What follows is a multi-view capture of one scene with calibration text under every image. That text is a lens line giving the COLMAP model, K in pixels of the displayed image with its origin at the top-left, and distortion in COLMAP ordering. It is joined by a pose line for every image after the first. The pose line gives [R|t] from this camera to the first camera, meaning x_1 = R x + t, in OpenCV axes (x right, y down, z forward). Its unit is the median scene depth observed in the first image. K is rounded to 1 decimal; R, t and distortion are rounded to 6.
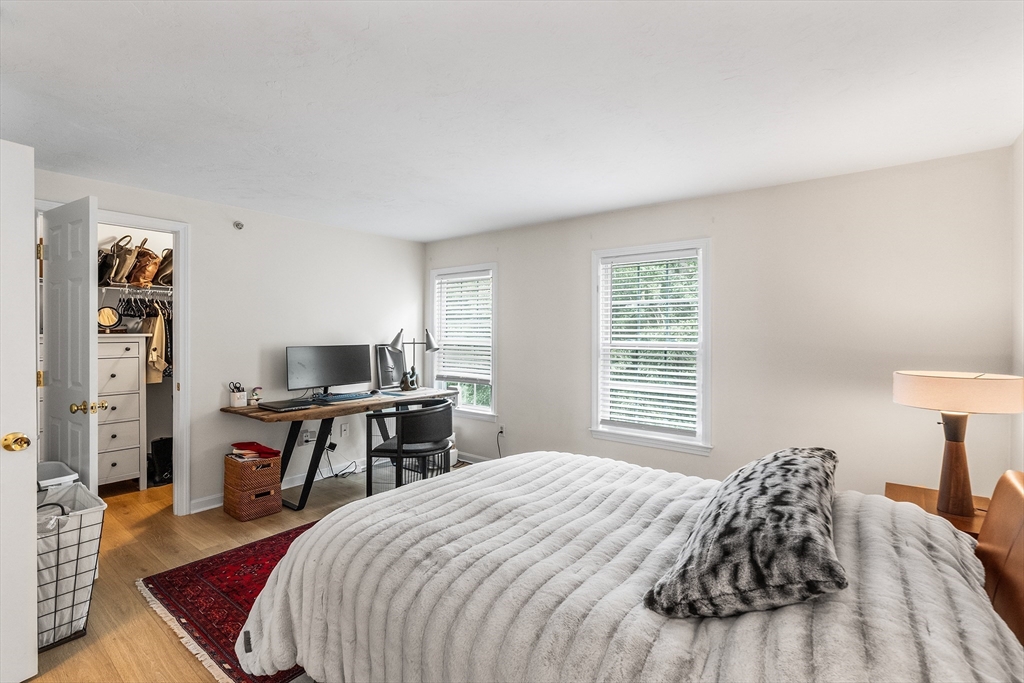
lens RADIAL K [[468.5, 0, 517.4], [0, 468.5, 335.8], [0, 0, 1]] dist [-0.009964, 0.003738]
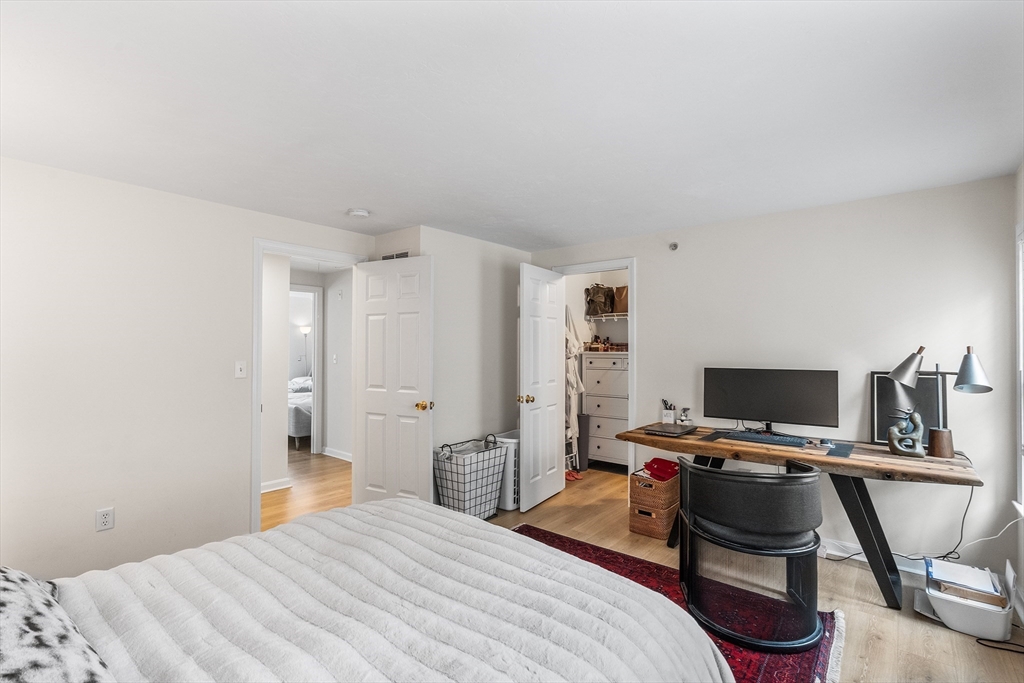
lens RADIAL K [[468.5, 0, 518.8], [0, 468.5, 342.4], [0, 0, 1]] dist [-0.009964, 0.003738]
pose [[-0.018719, -0.011451, -0.999759, 0.434973], [-0.011265, 0.999873, -0.011241, -0.011212], [0.999761, 0.011052, -0.018846, 0.690997]]
